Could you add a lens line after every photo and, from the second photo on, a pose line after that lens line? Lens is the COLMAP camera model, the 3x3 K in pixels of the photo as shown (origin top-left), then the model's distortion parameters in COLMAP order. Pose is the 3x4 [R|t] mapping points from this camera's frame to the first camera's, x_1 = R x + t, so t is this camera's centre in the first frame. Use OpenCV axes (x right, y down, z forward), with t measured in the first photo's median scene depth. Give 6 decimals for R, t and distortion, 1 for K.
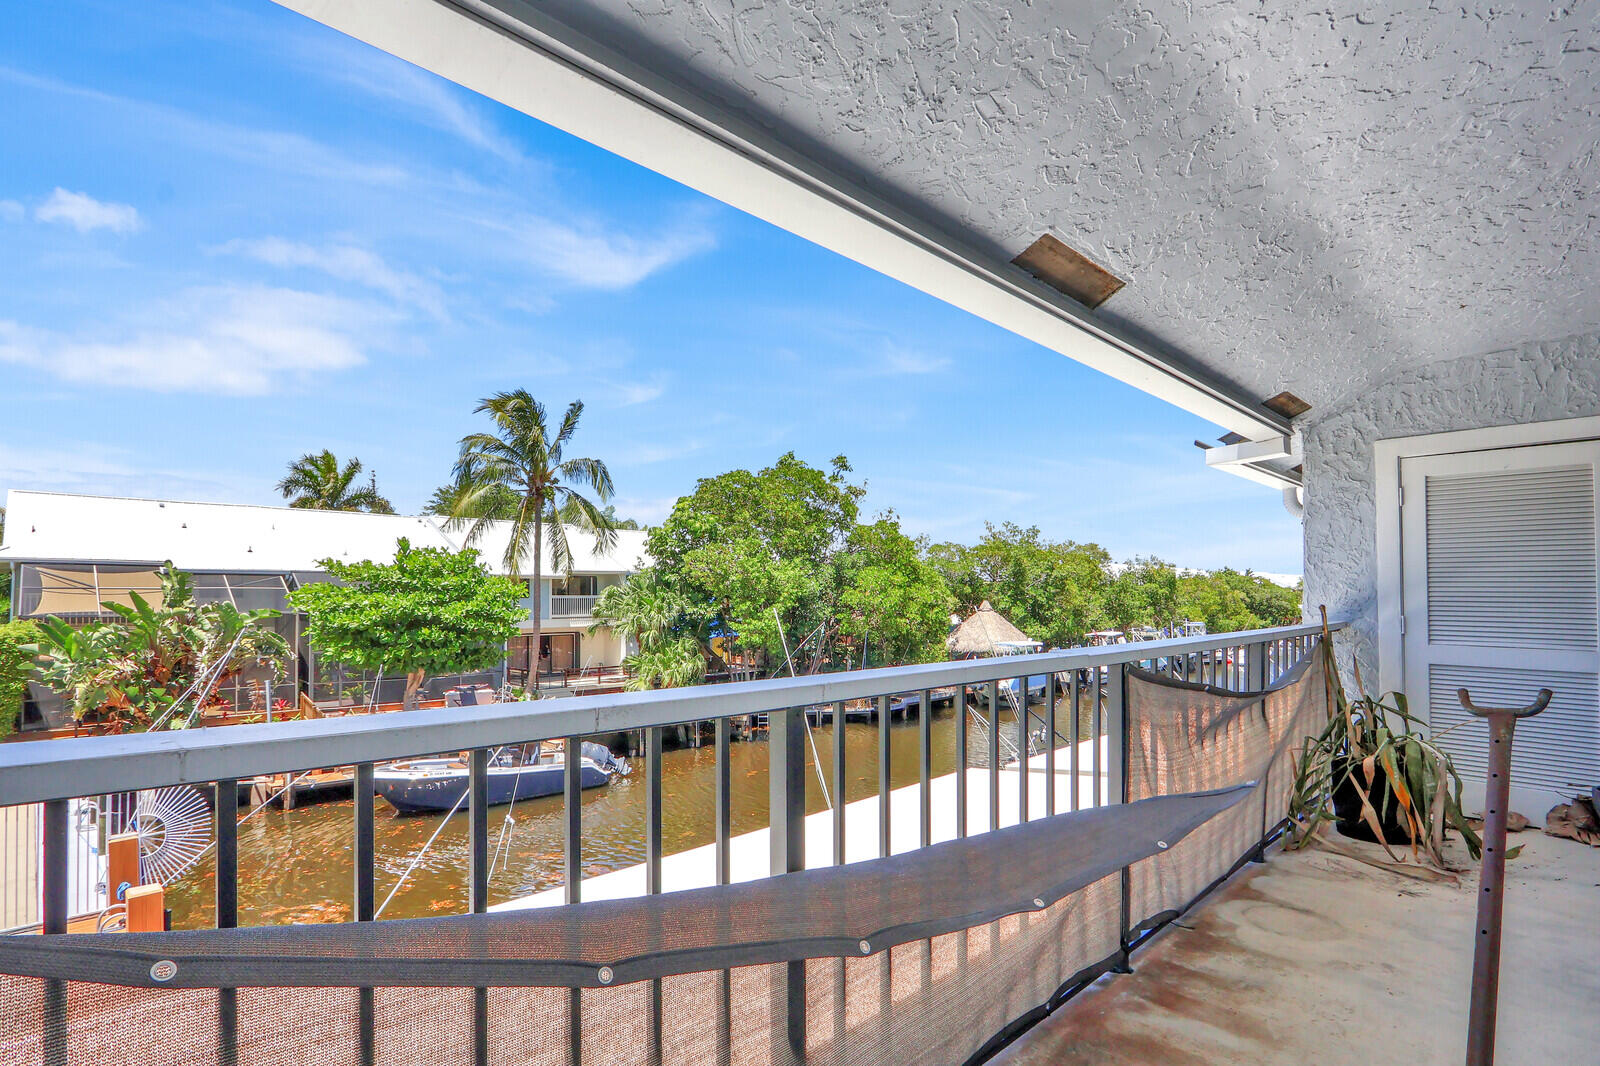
lens RADIAL K [[793.9, 0, 803.9], [0, 793.9, 591.3], [0, 0, 1]] dist [-0.012480, 0.000103]
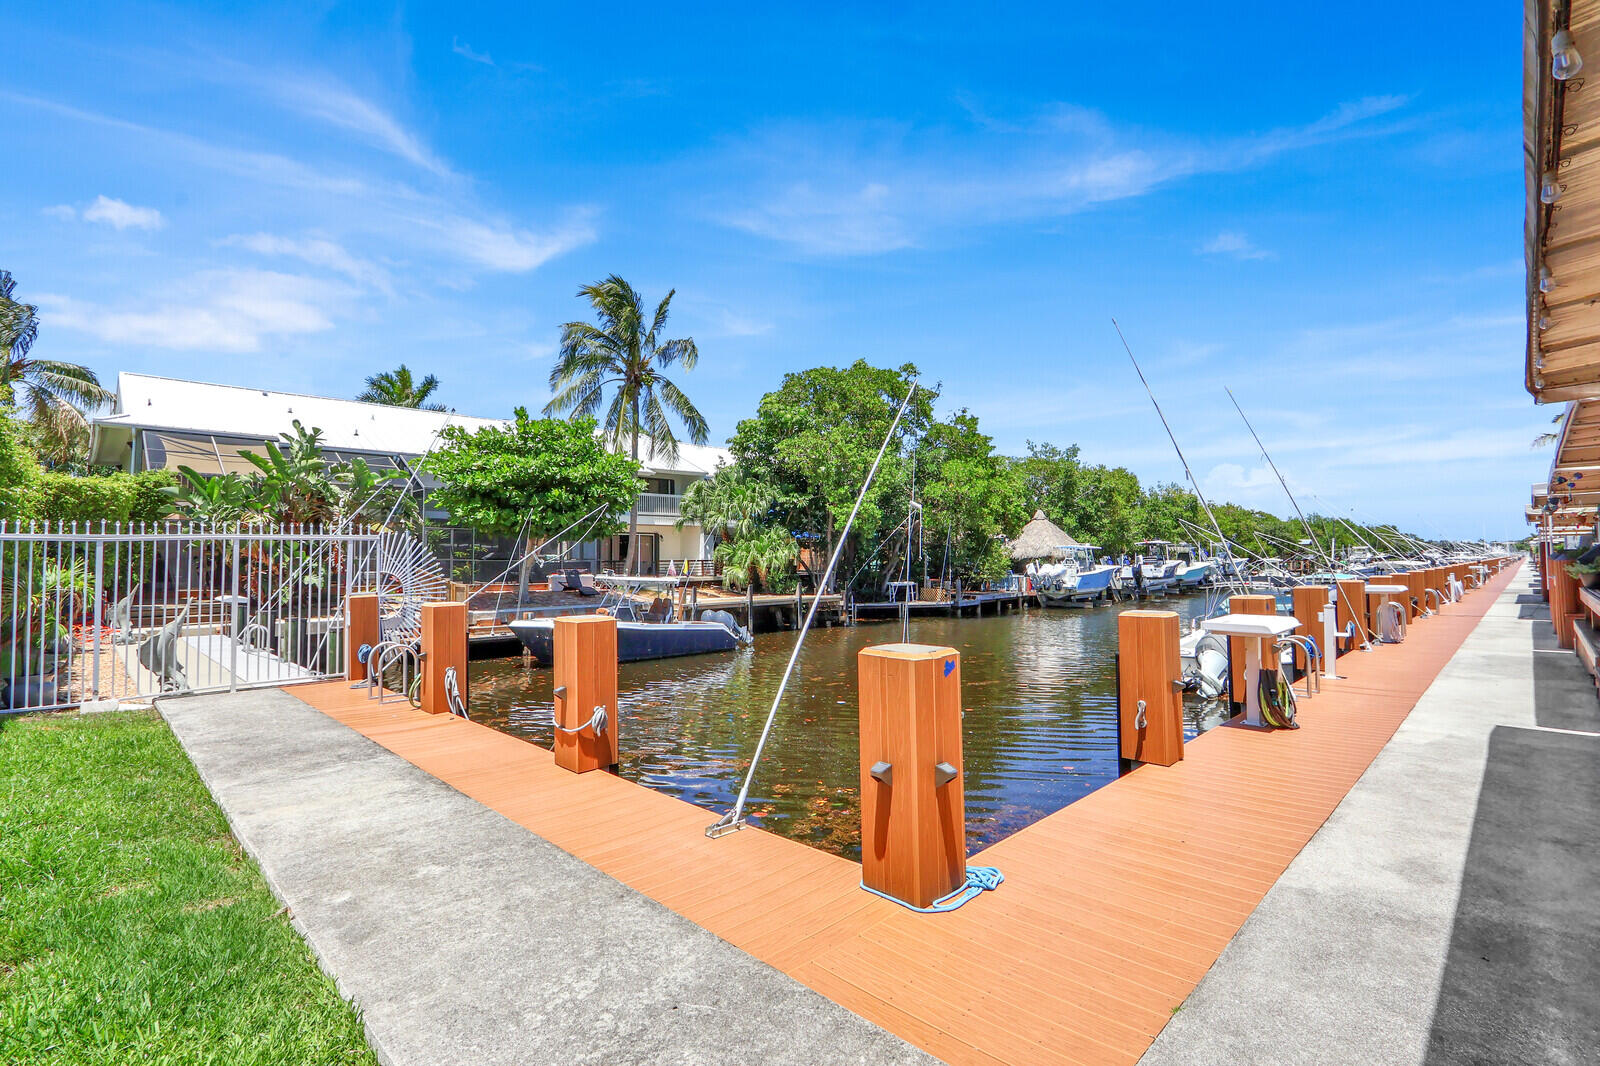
lens RADIAL K [[744.7, 0, 790.9], [0, 744.7, 538.1], [0, 0, 1]] dist [-0.018569, 0.003497]
pose [[0.999925, -0.010663, 0.005960, -0.139425], [0.010836, 0.999497, -0.029790, 0.102171], [-0.005639, 0.029852, 0.999538, 0.053877]]
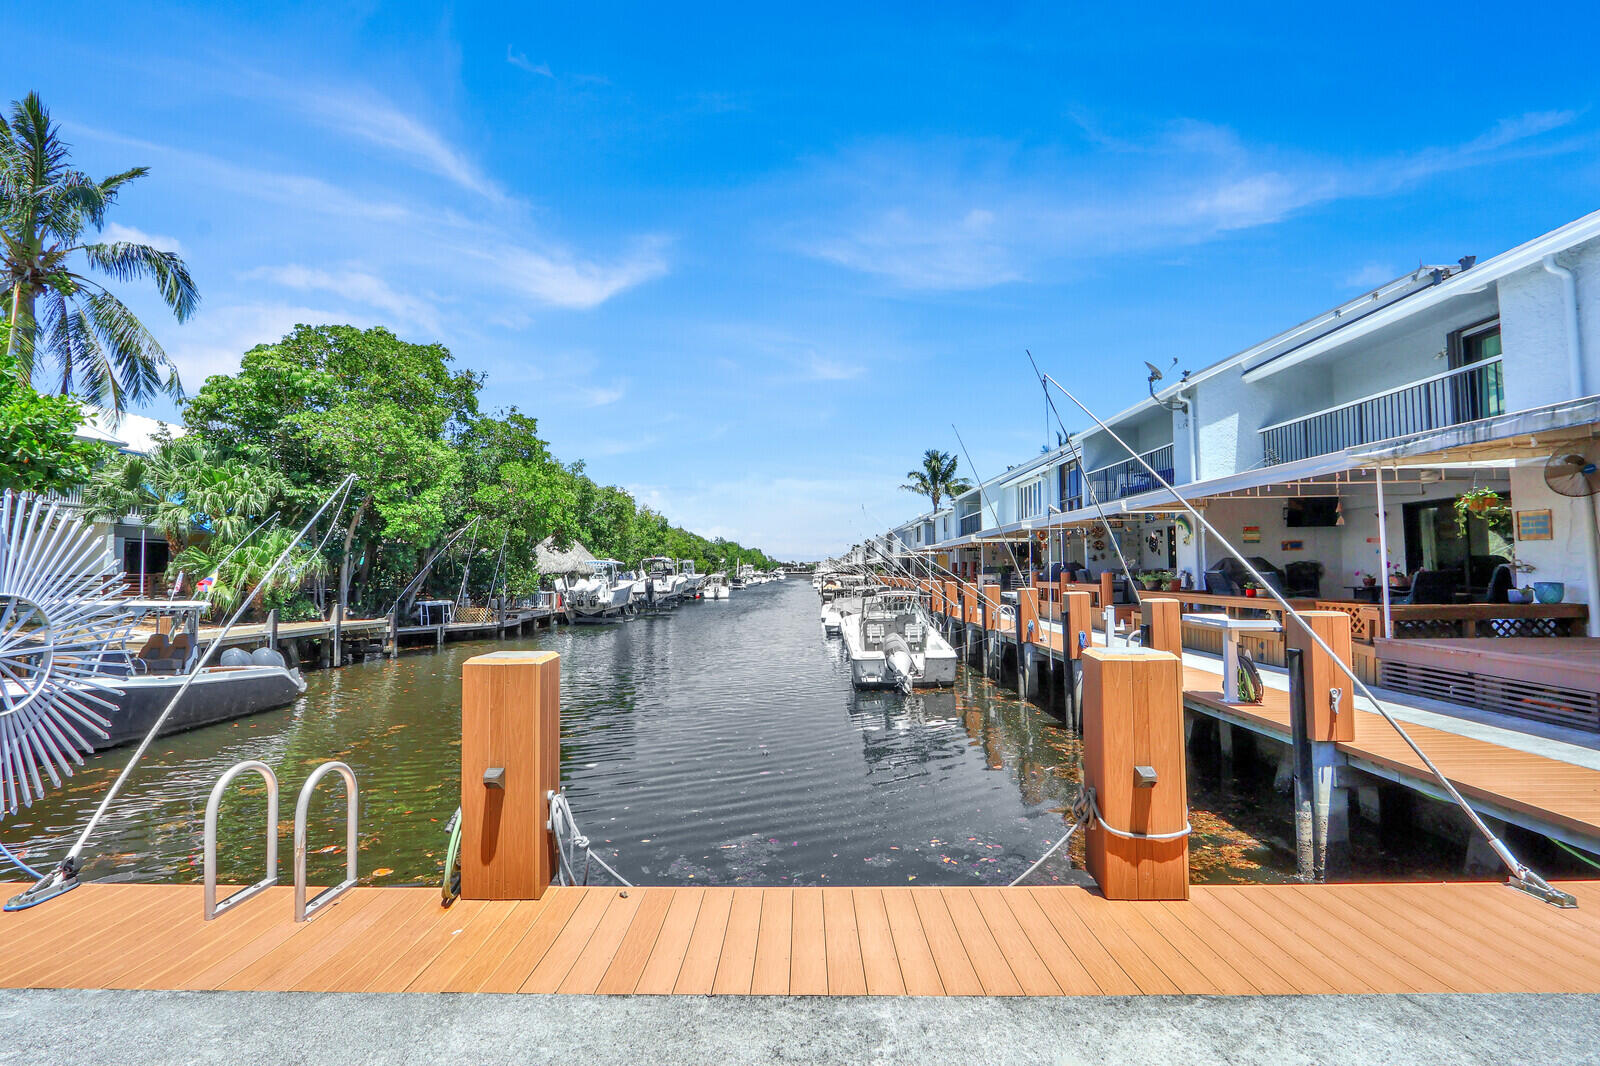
lens RADIAL K [[744.7, 0, 800.7], [0, 744.7, 536.6], [0, 0, 1]] dist [-0.018569, 0.003497]
pose [[0.709717, 0.026306, 0.703996, -0.295313], [0.008402, 0.998915, -0.045796, 0.102156], [-0.704437, 0.038417, 0.708726, 0.180057]]
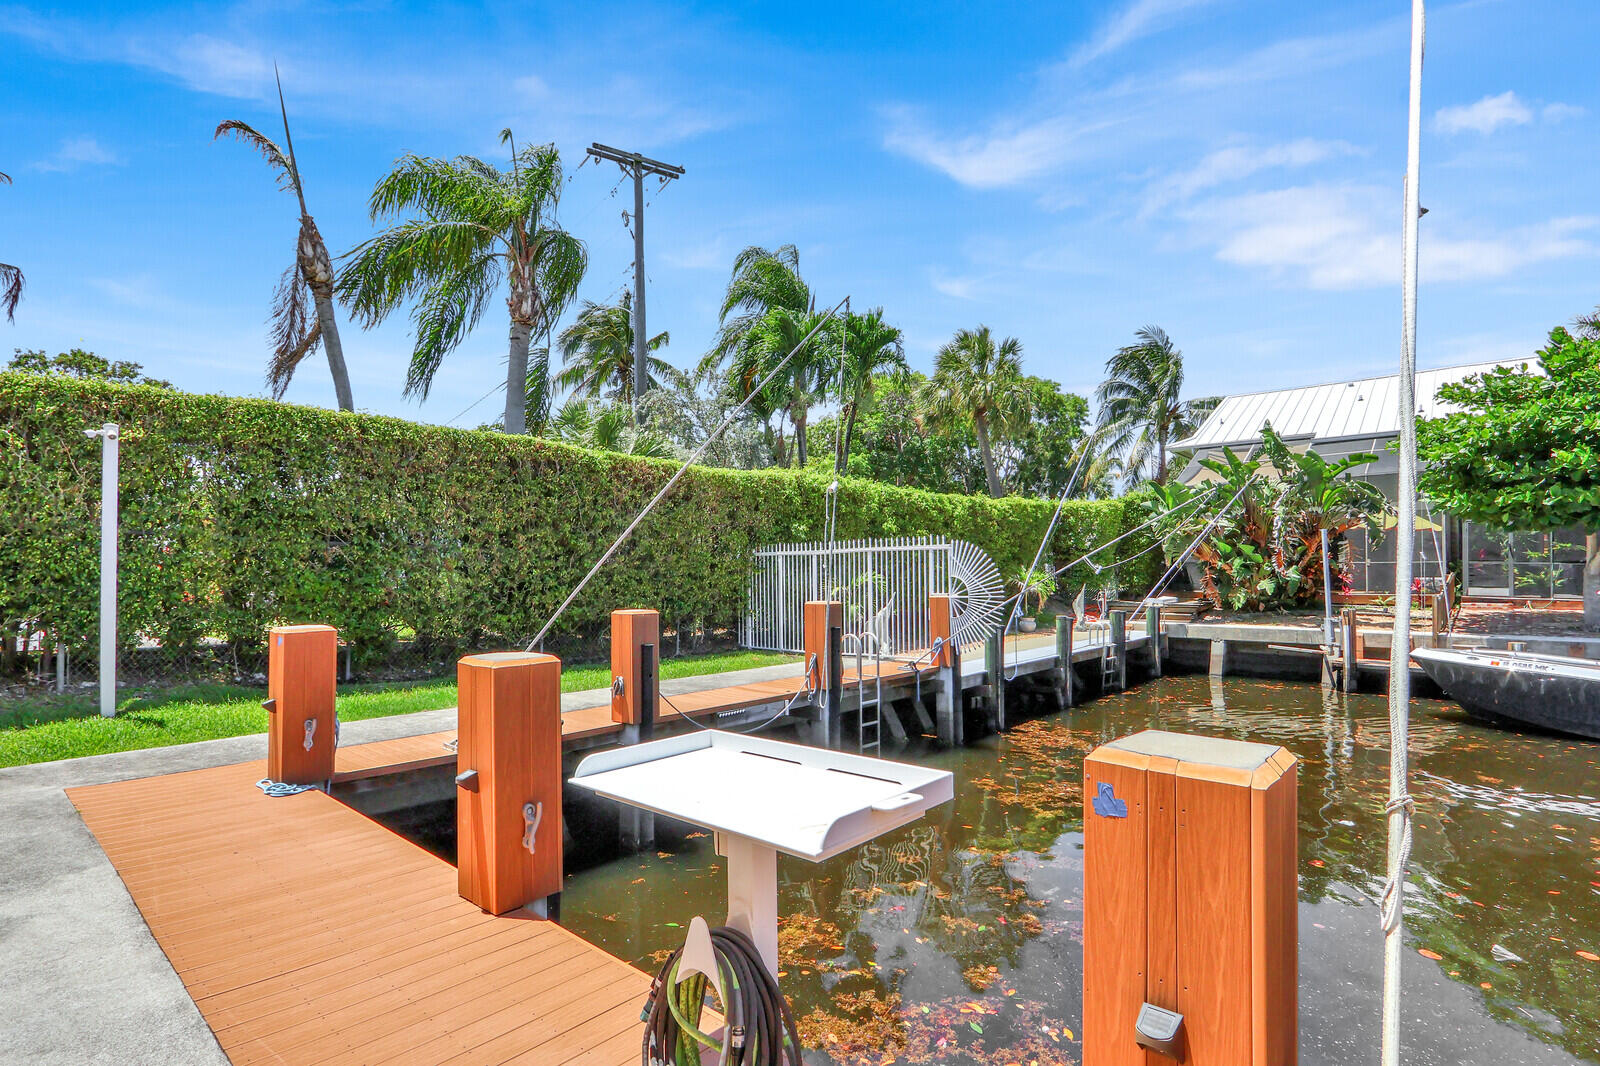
lens RADIAL K [[789.1, 0, 801.3], [0, 789.1, 561.9], [0, 0, 1]] dist [-0.014921, 0.001088]
pose [[0.066063, -0.012472, -0.997737, 0.065778], [0.003830, 0.999918, -0.012246, 0.102702], [0.997808, -0.003013, 0.066106, 0.266078]]
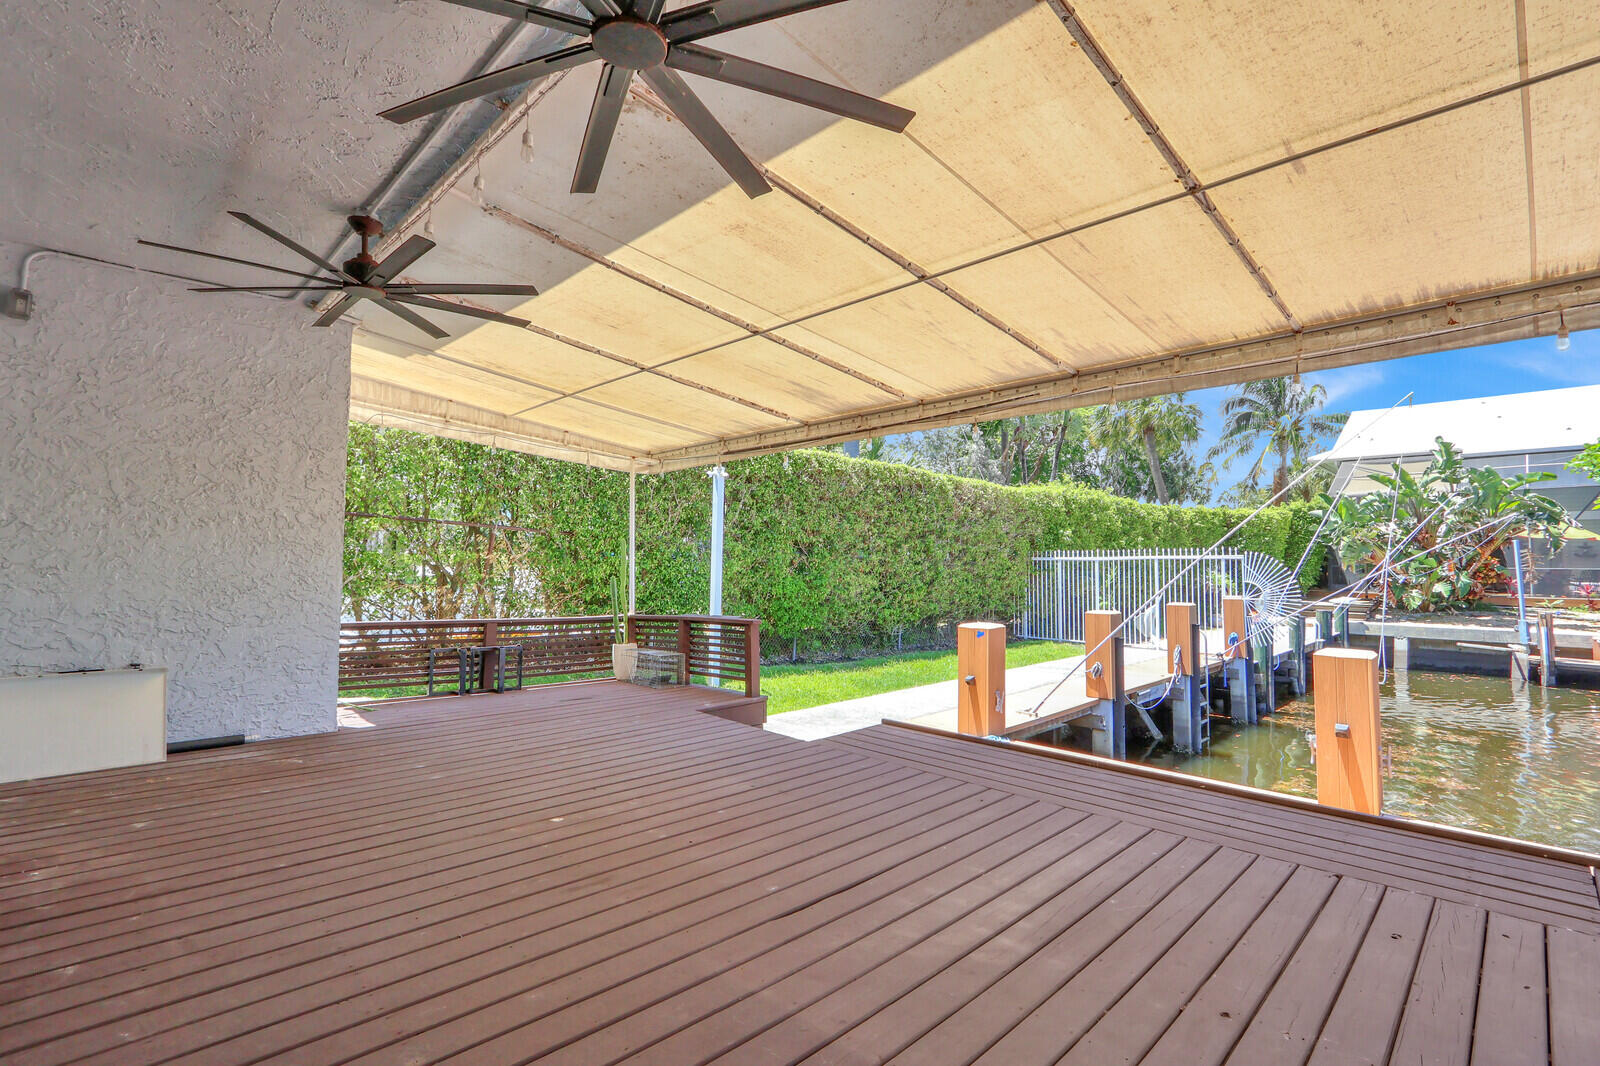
lens RADIAL K [[744.7, 0, 794.7], [0, 744.7, 529.5], [0, 0, 1]] dist [-0.018569, 0.003497]
pose [[-0.003507, -0.043865, -0.999031, 0.119720], [-0.007676, 0.999009, -0.043837, 0.095884], [0.999964, 0.007515, -0.003840, 0.105132]]
